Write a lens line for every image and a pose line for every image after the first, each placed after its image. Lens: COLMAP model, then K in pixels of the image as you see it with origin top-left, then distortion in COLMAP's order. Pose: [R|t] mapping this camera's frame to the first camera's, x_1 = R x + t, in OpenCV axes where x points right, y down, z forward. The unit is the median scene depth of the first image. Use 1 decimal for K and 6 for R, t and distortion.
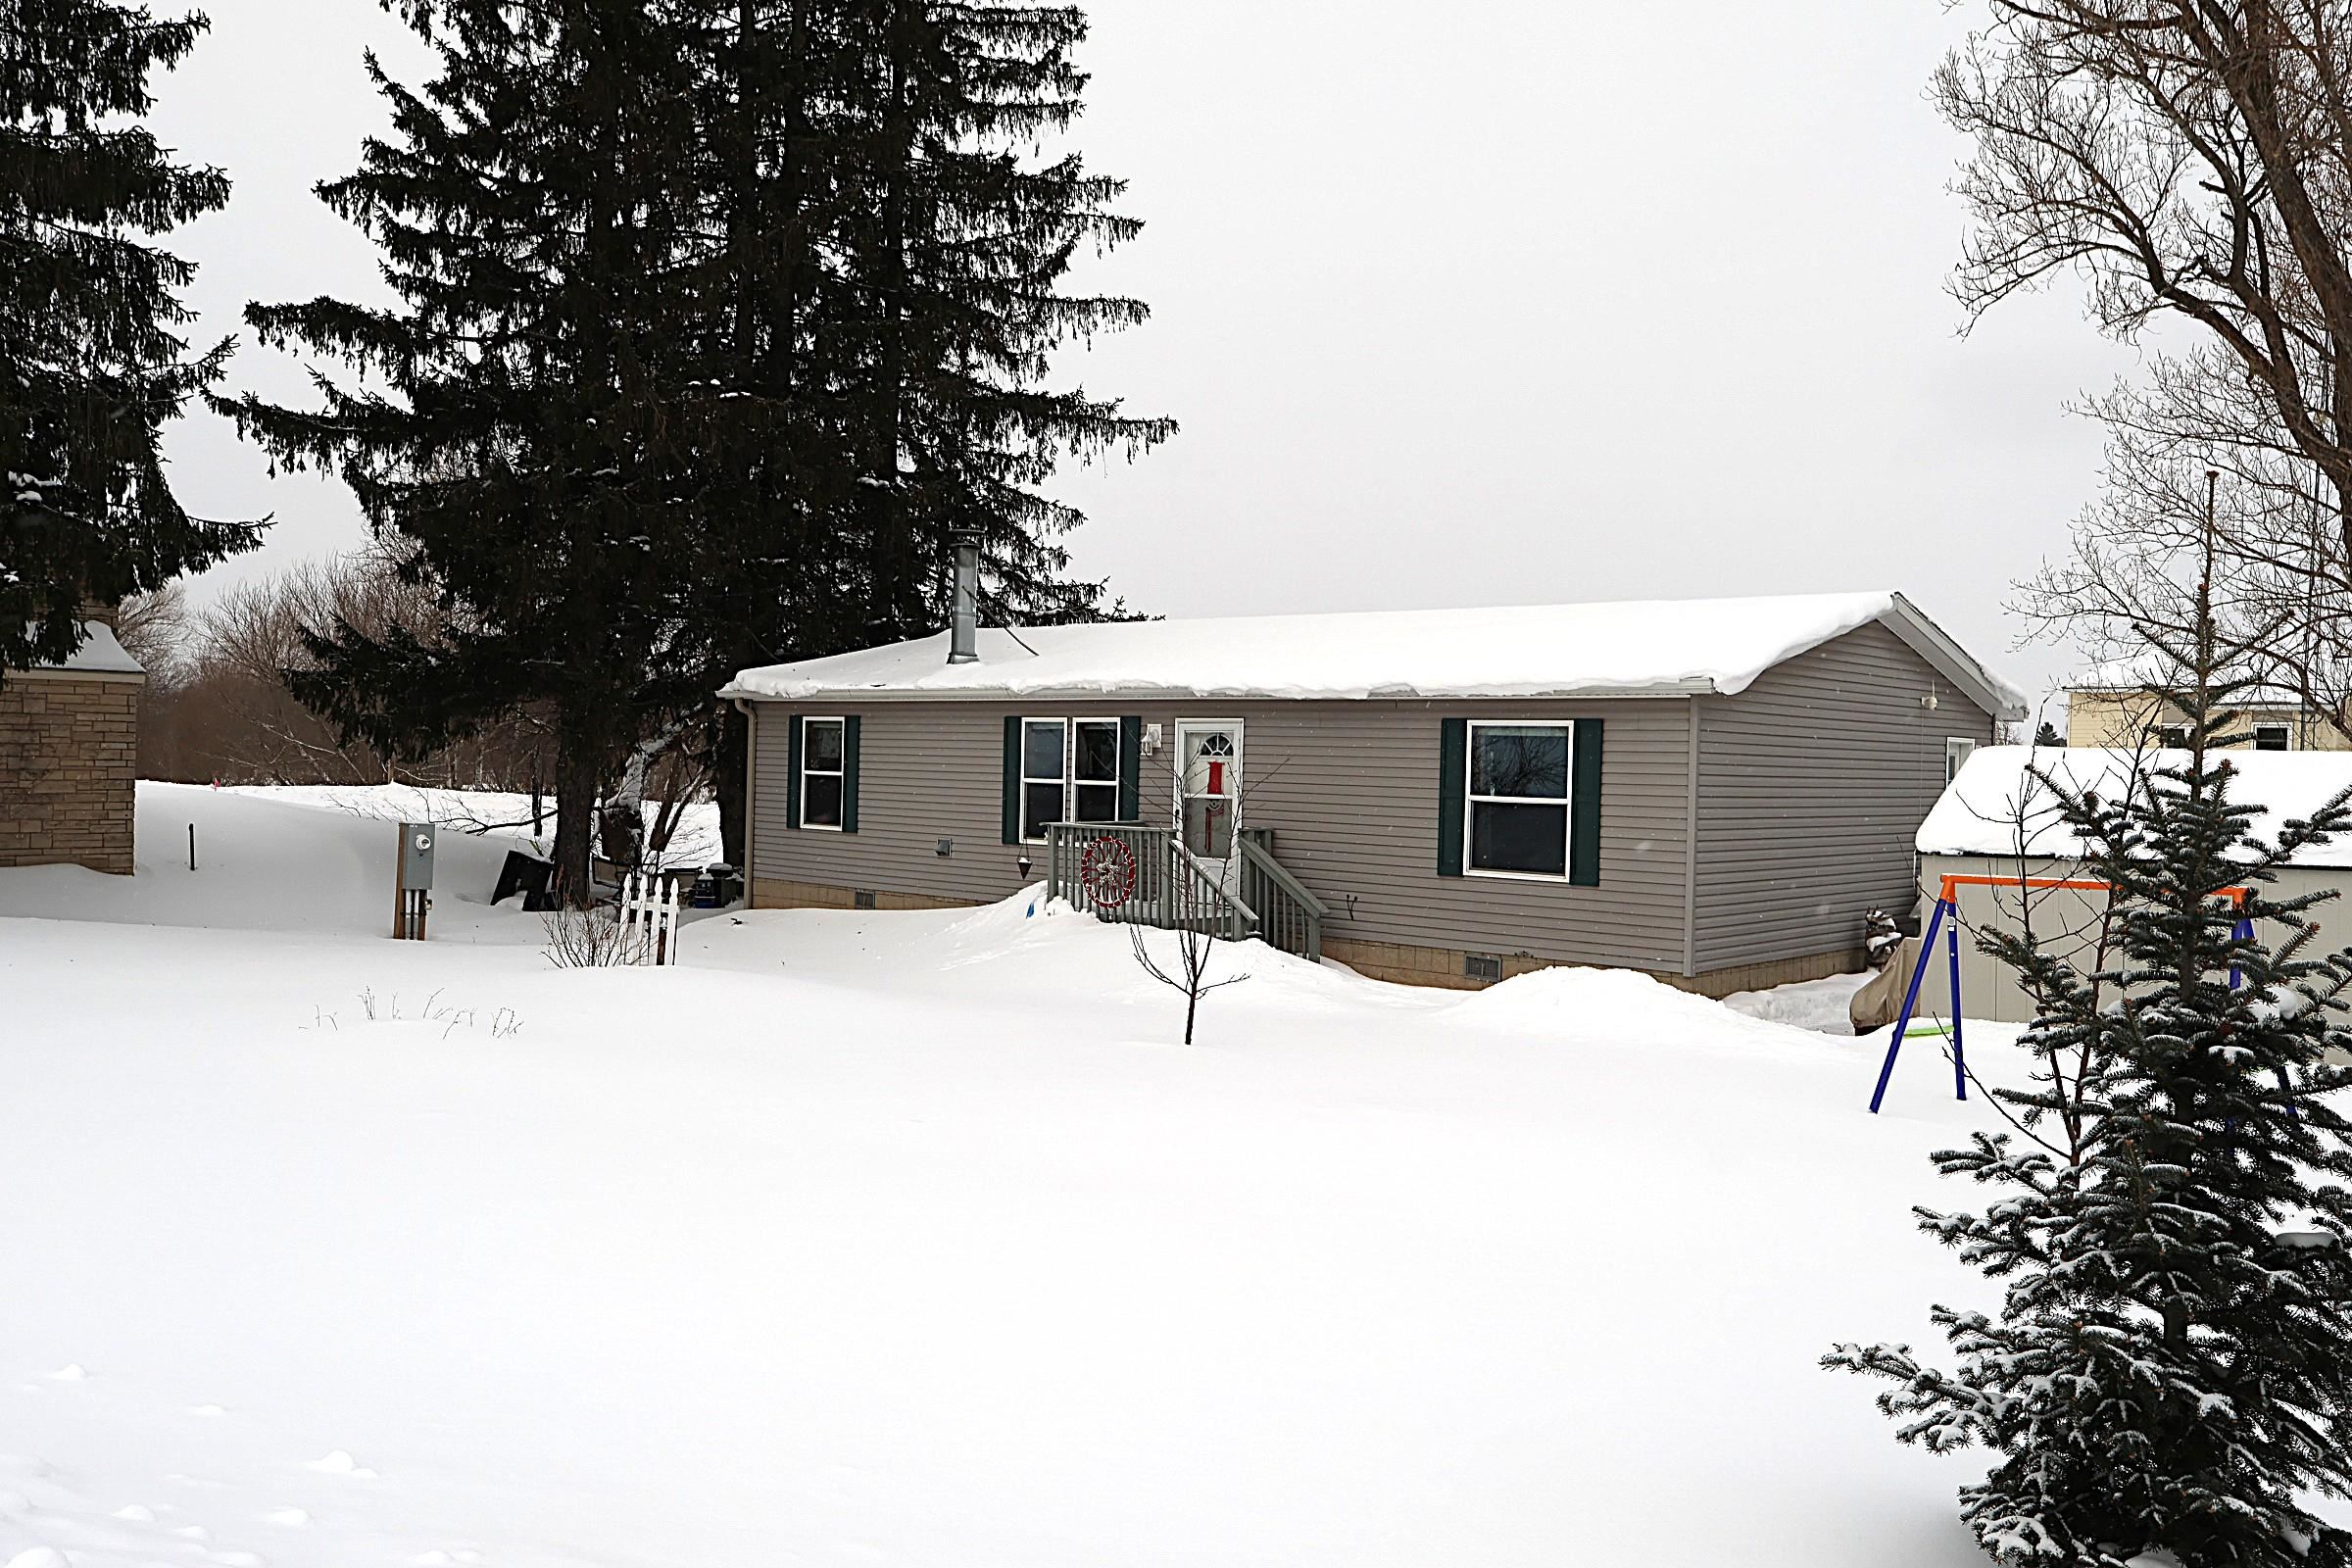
lens RADIAL K [[1928.1, 0, 1176.0], [0, 1928.1, 784.0], [0, 0, 1]] dist [-0.002932, -0.000863]
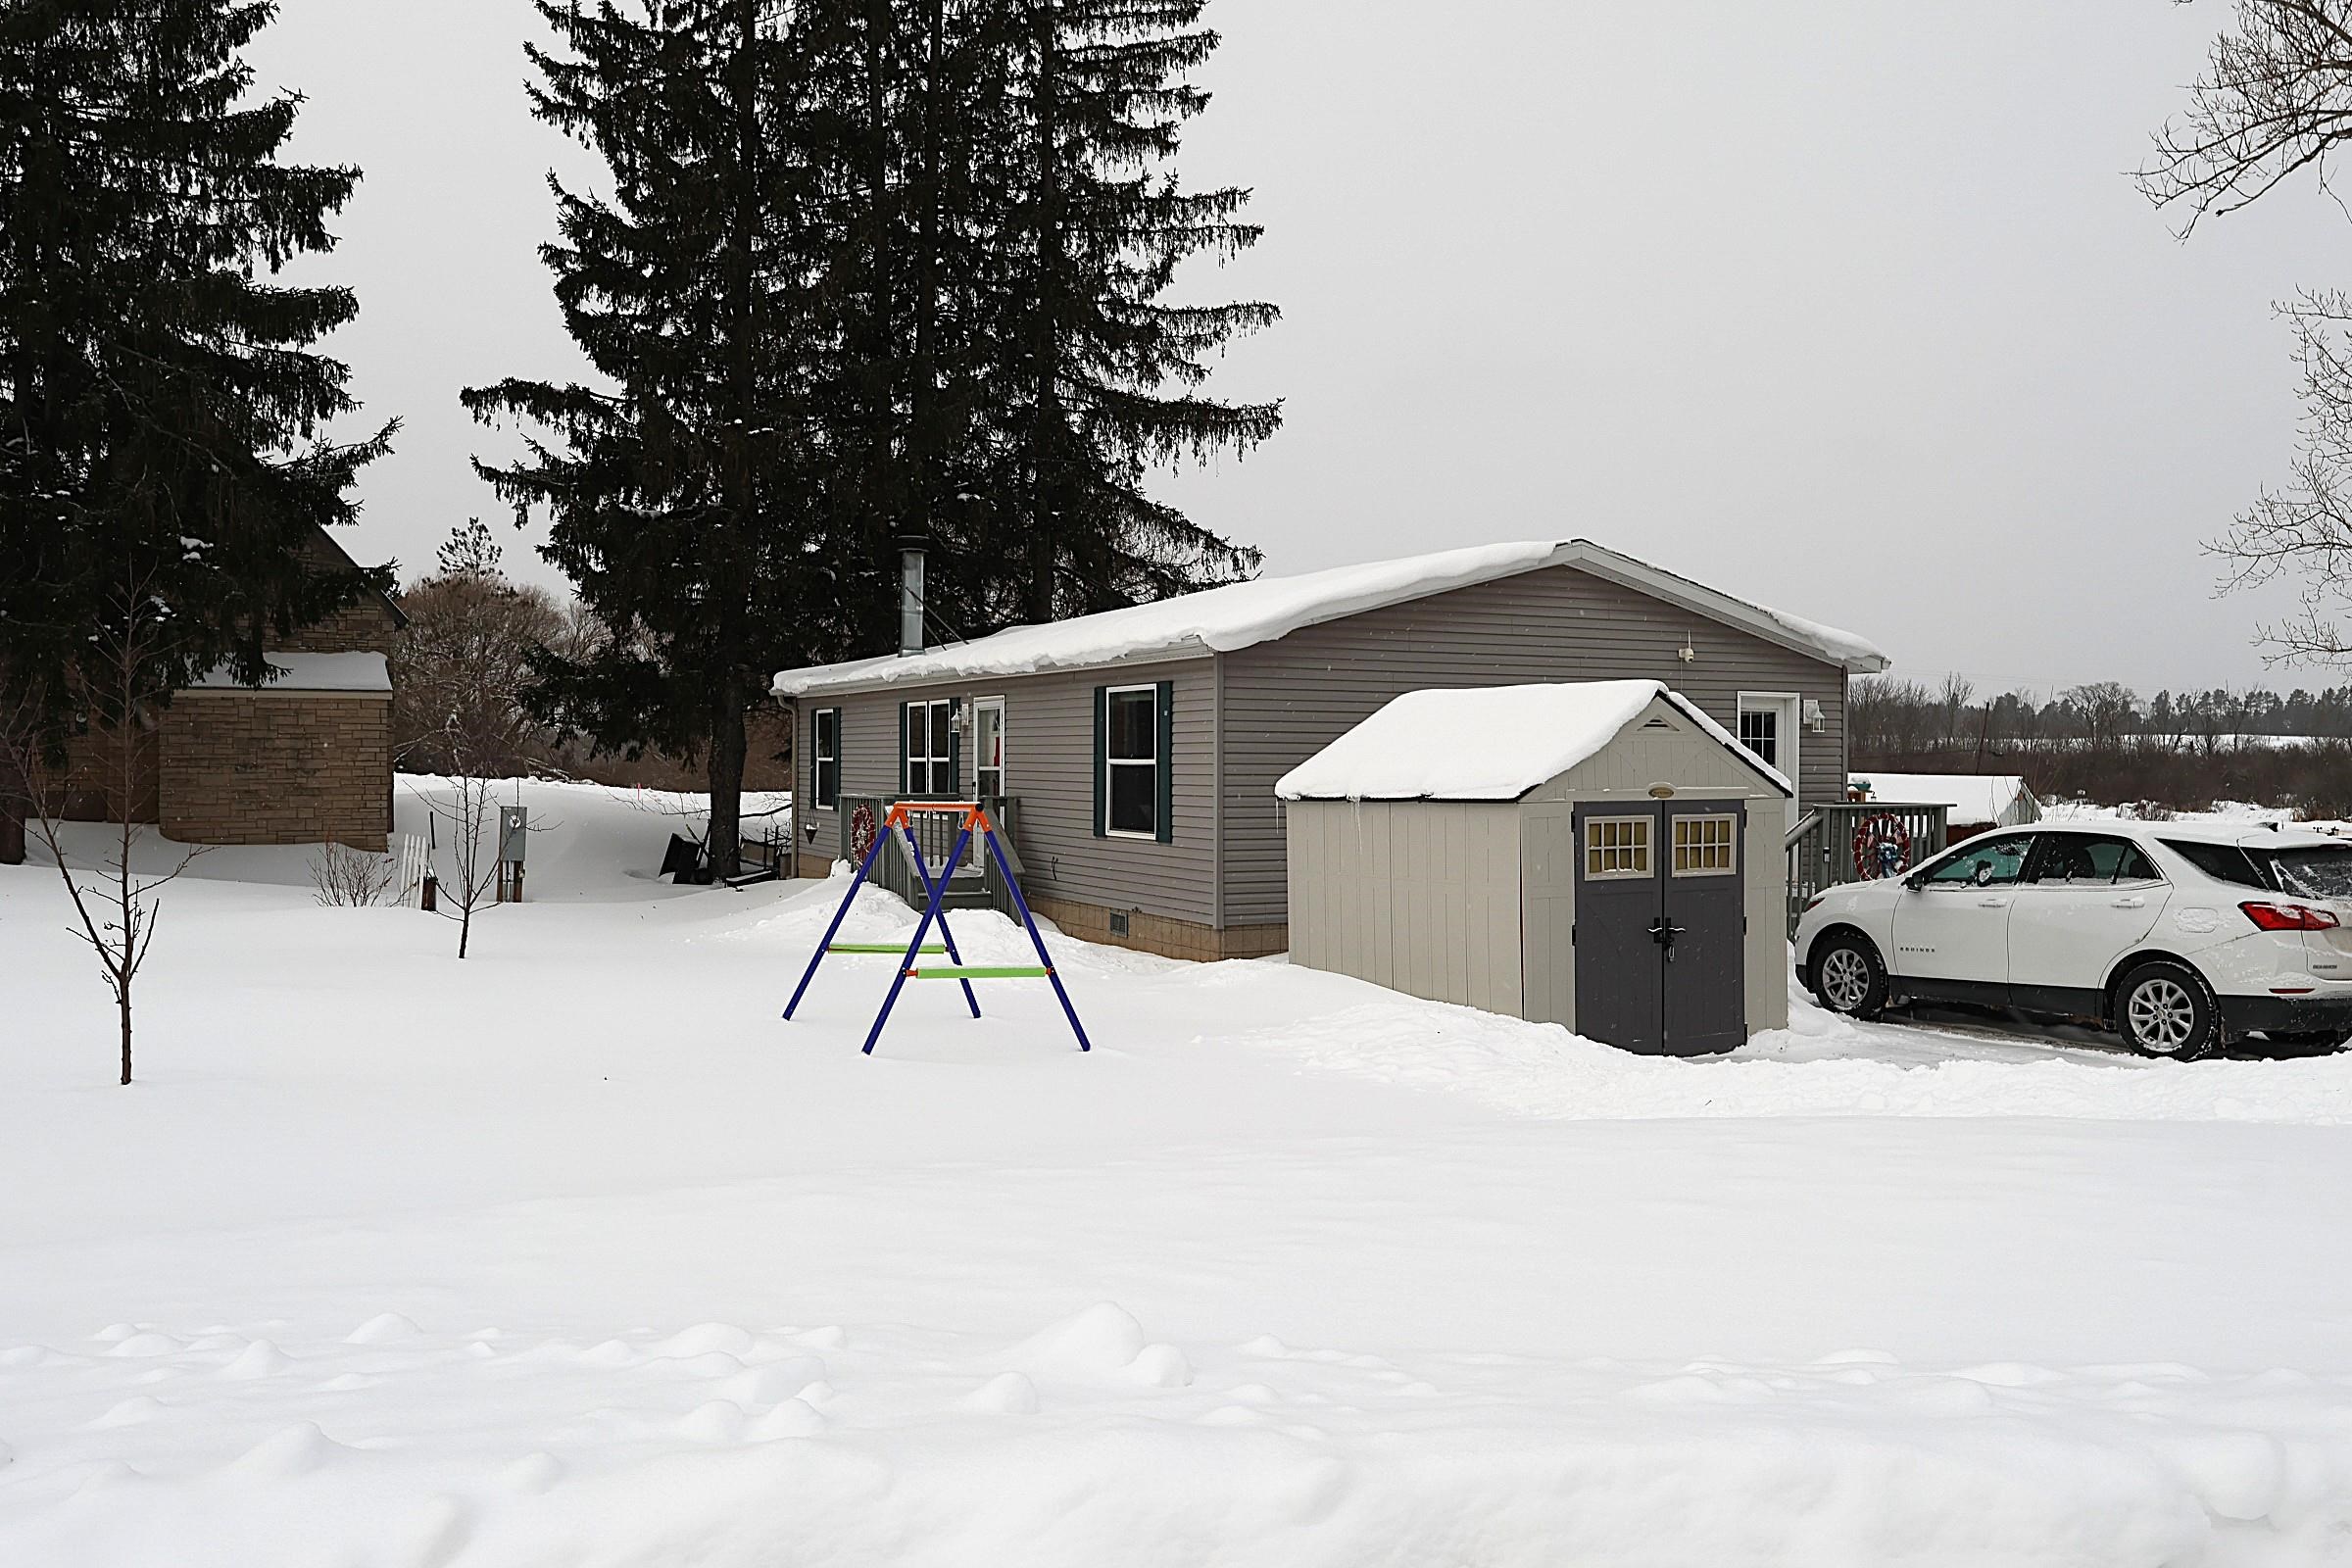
lens RADIAL K [[1928.1, 0, 1176.0], [0, 1928.1, 784.0], [0, 0, 1]] dist [-0.002932, -0.000863]
pose [[0.925500, -0.015120, -0.378446, 0.401435], [0.012408, 0.999877, -0.009604, 0.020679], [0.378545, 0.004192, 0.925573, 0.031039]]
